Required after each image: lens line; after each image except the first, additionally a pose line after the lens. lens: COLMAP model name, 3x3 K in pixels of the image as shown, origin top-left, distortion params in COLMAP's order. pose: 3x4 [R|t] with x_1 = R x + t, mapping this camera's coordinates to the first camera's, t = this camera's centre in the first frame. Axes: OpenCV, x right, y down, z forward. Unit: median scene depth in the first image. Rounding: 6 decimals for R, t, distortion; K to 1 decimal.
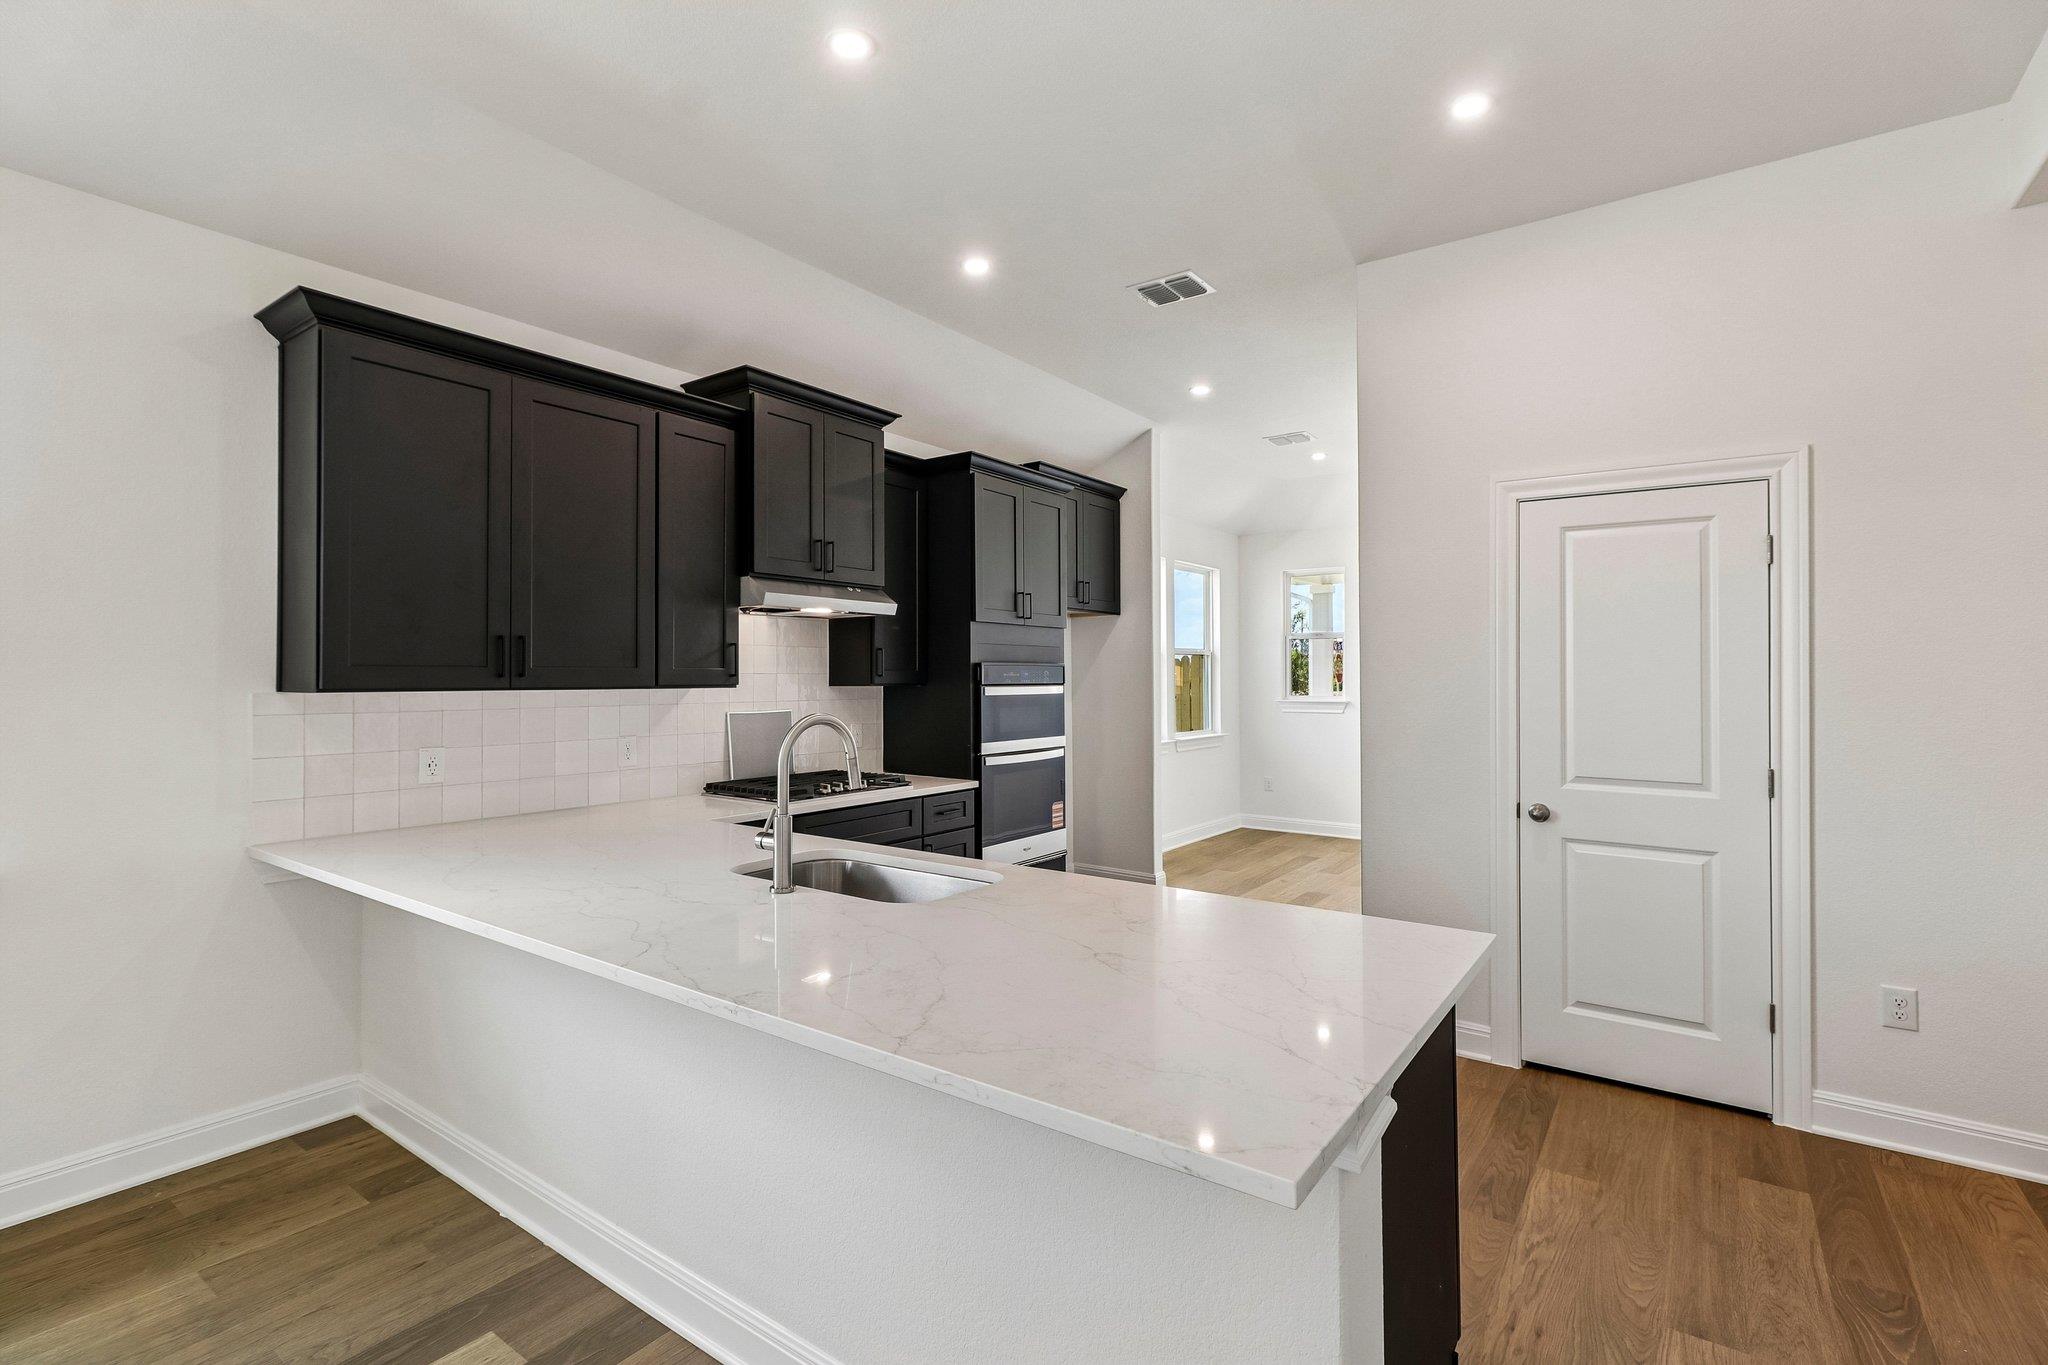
lens RADIAL K [[956.7, 0, 1014.6], [0, 956.7, 661.2], [0, 0, 1]] dist [0.009986, 0.000072]
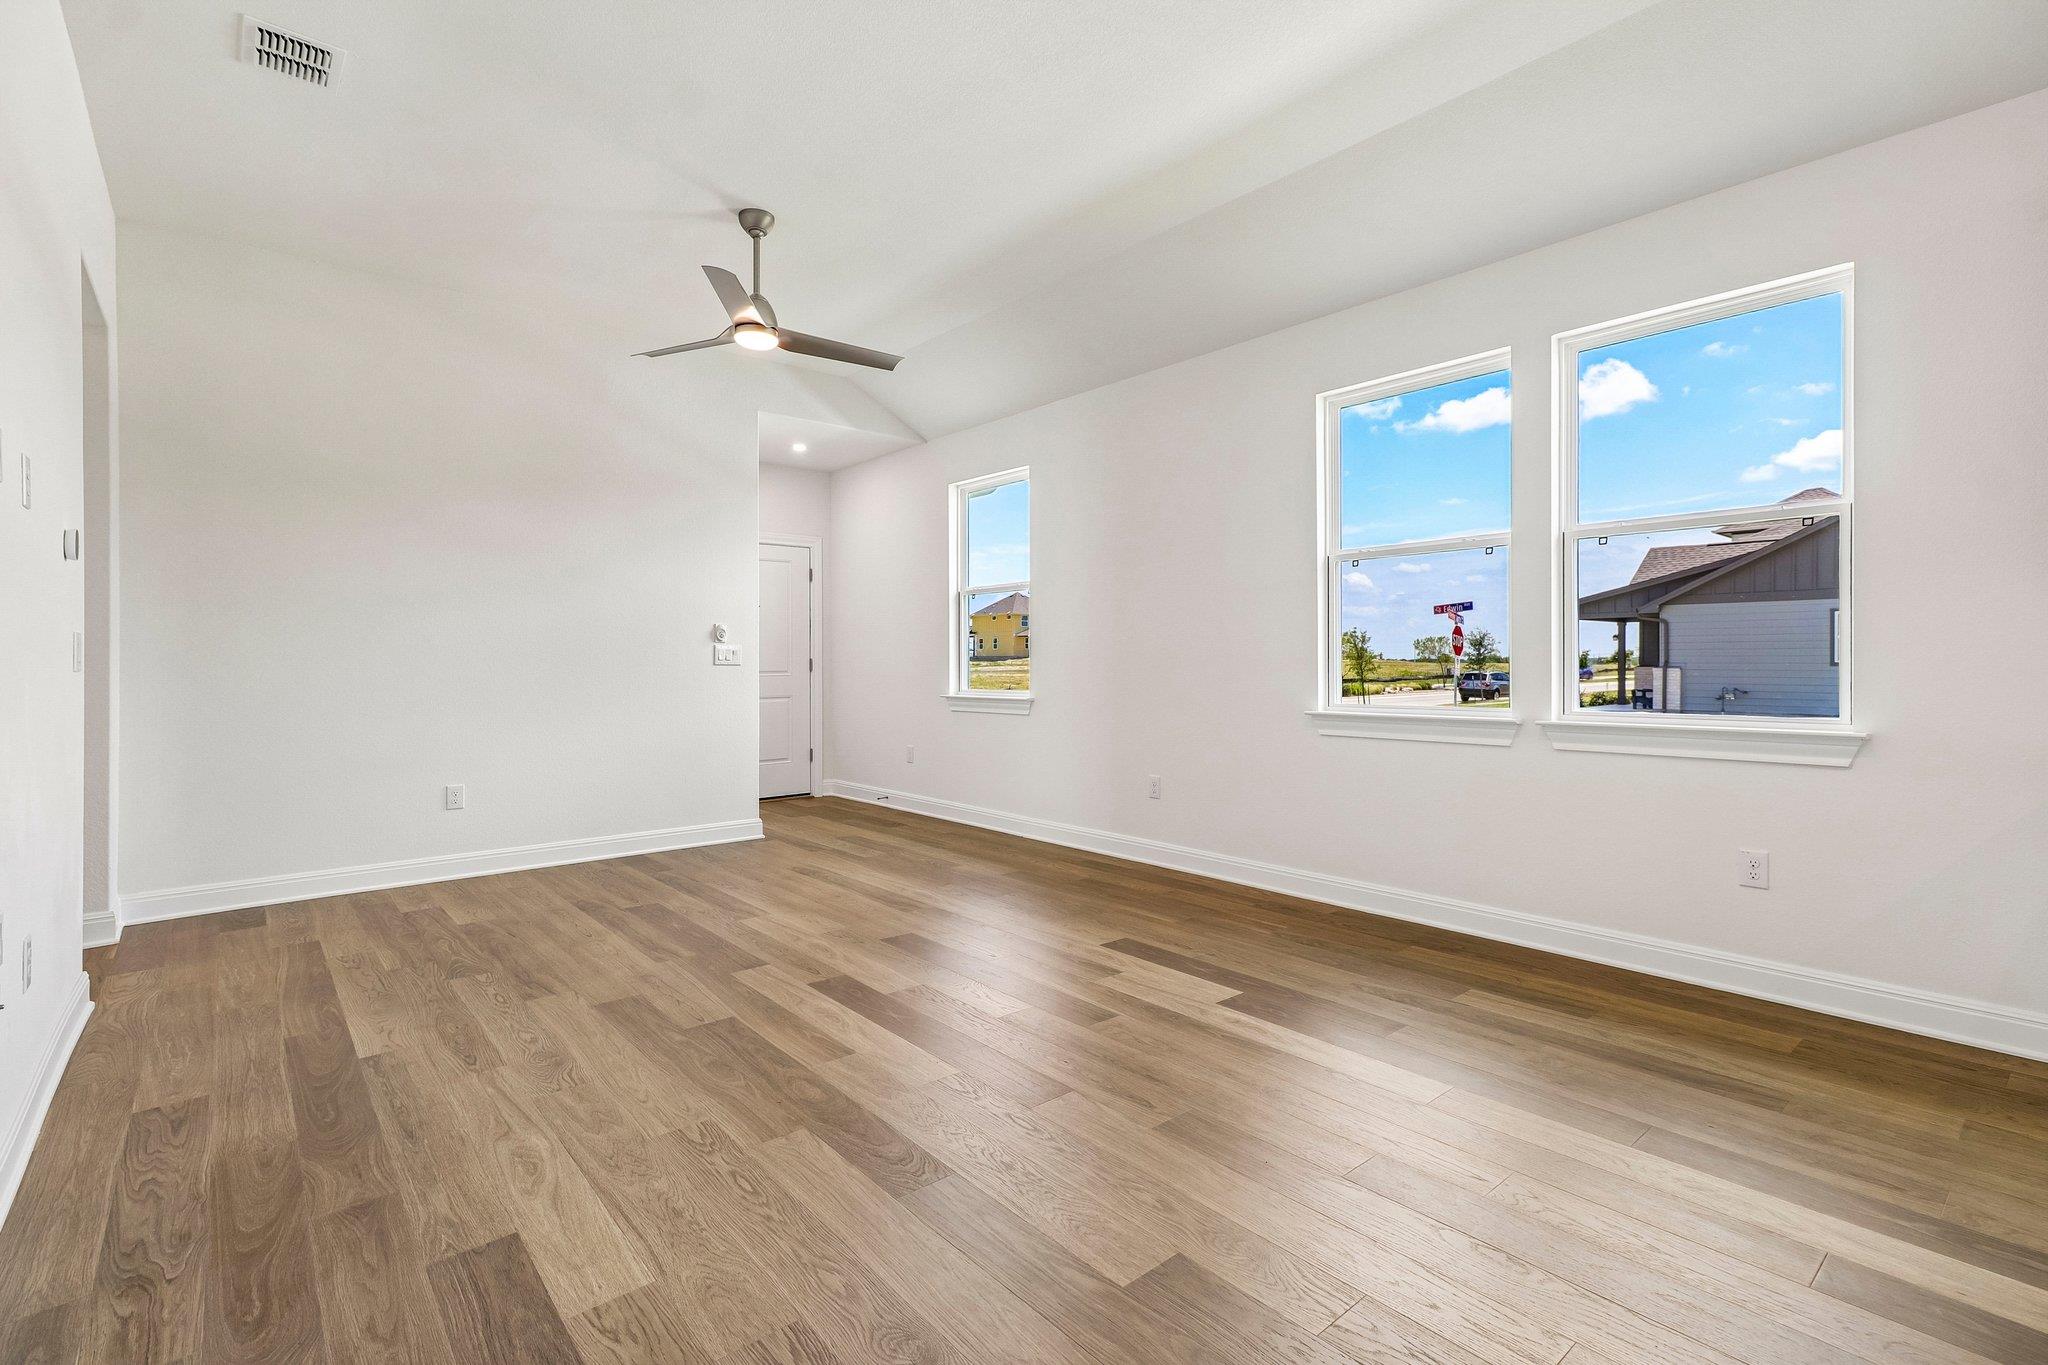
lens RADIAL K [[947.2, 0, 1036.3], [0, 947.2, 651.6], [0, 0, 1]] dist [0.002145, 0.000056]
pose [[-0.233069, -0.010303, -0.972406, 0.193984], [0.017906, 0.999729, -0.014884, 0.065535], [0.972295, -0.020881, -0.232822, 0.143504]]
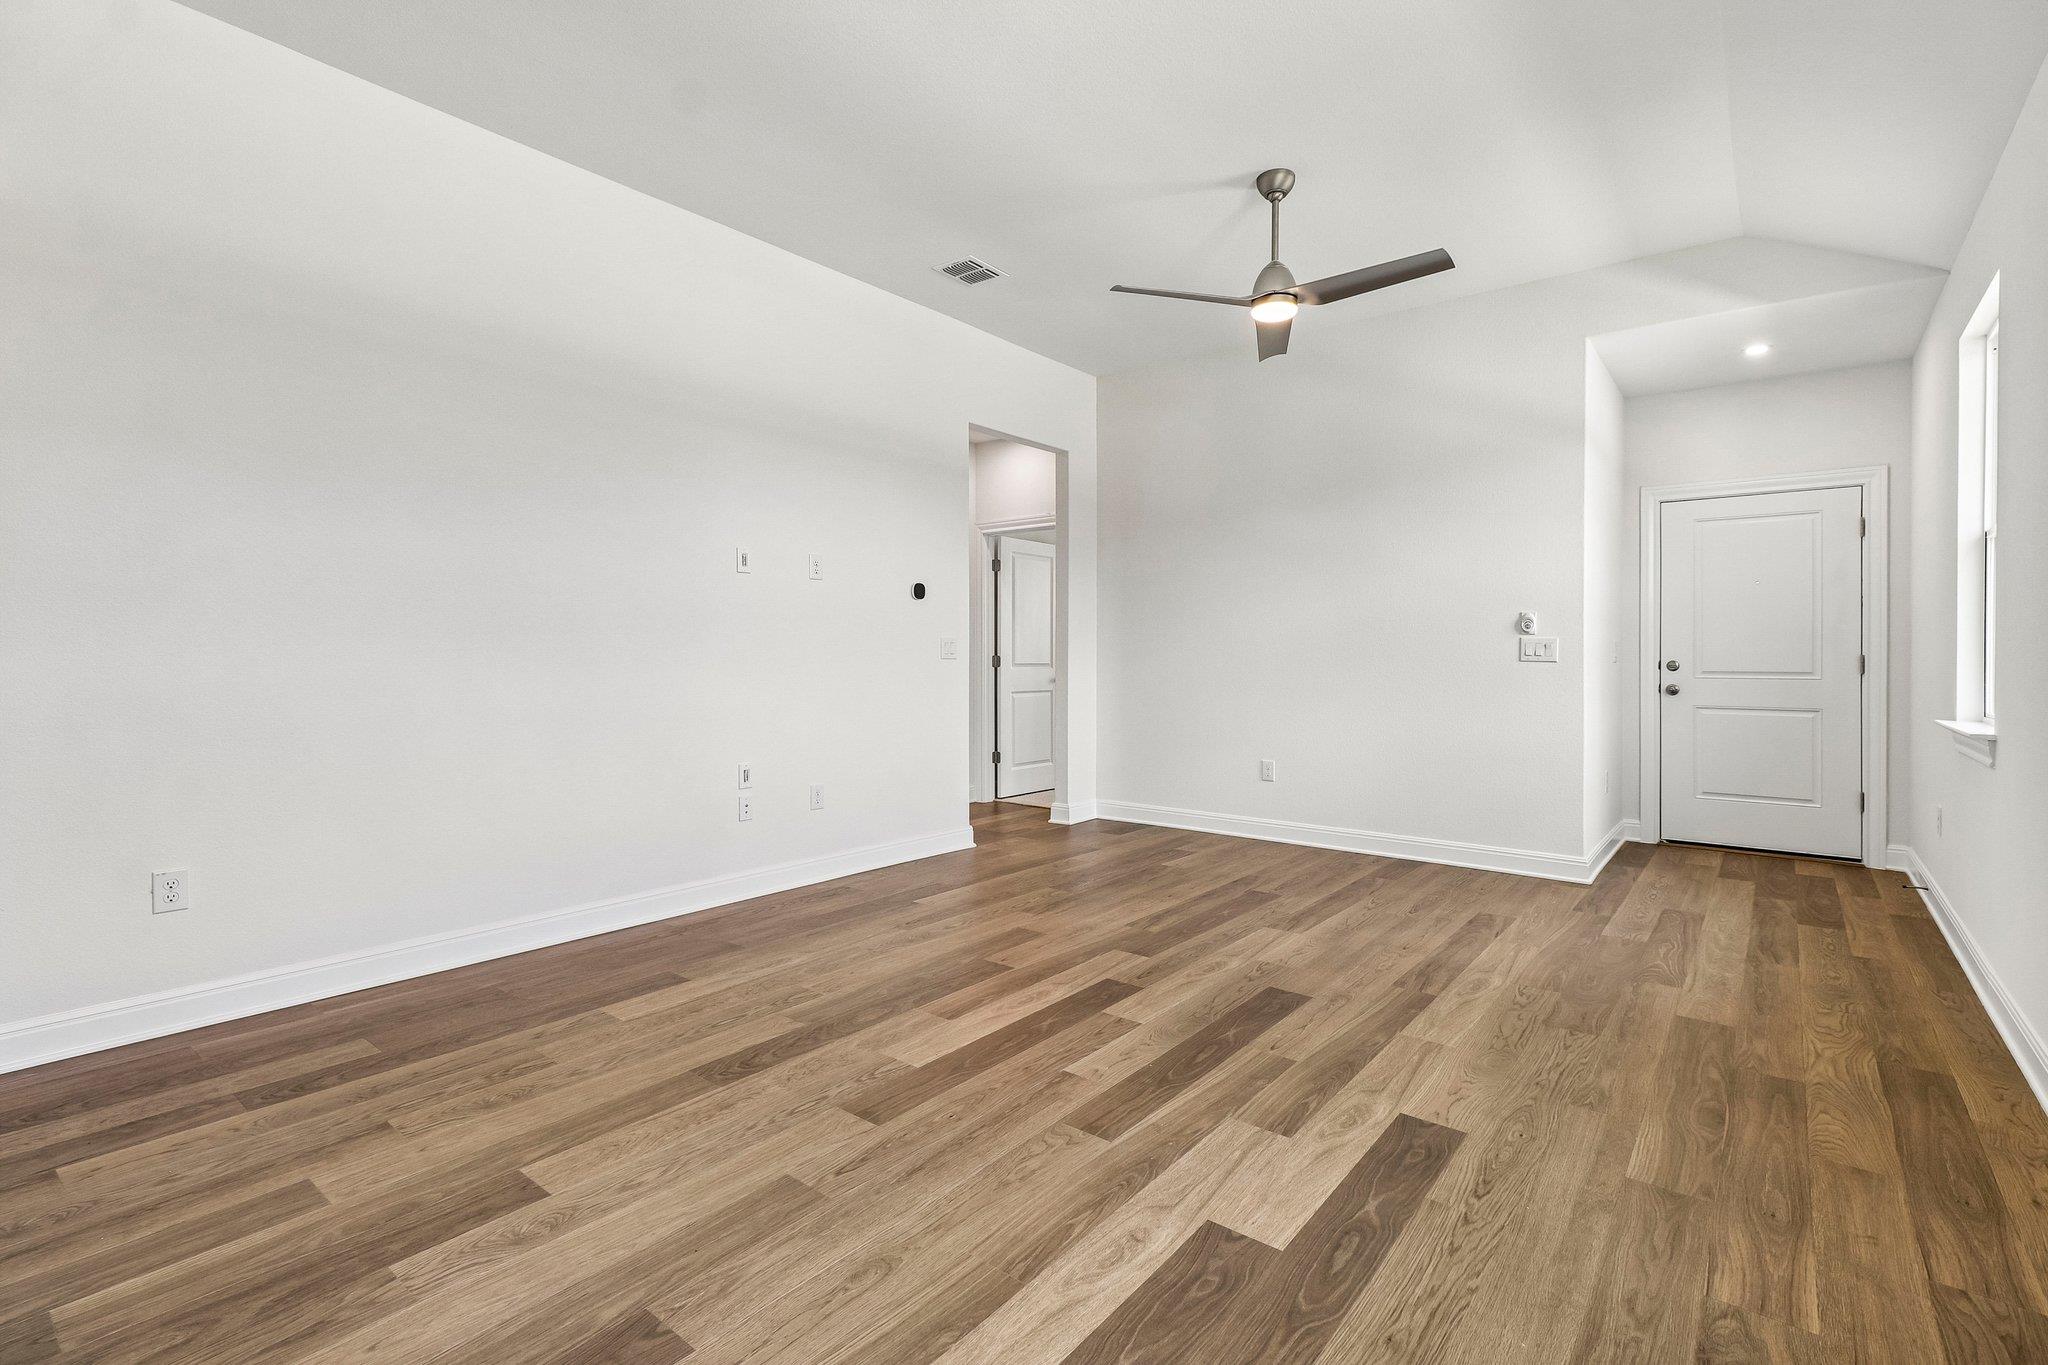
lens RADIAL K [[935.9, 0, 1021.9], [0, 935.9, 673.8], [0, 0, 1]] dist [-0.003449, 0.001232]
pose [[-0.998646, -0.006232, 0.051646, -0.436119], [-0.006037, 0.999974, 0.003938, 0.069811], [-0.051669, 0.003621, -0.998658, 0.515027]]
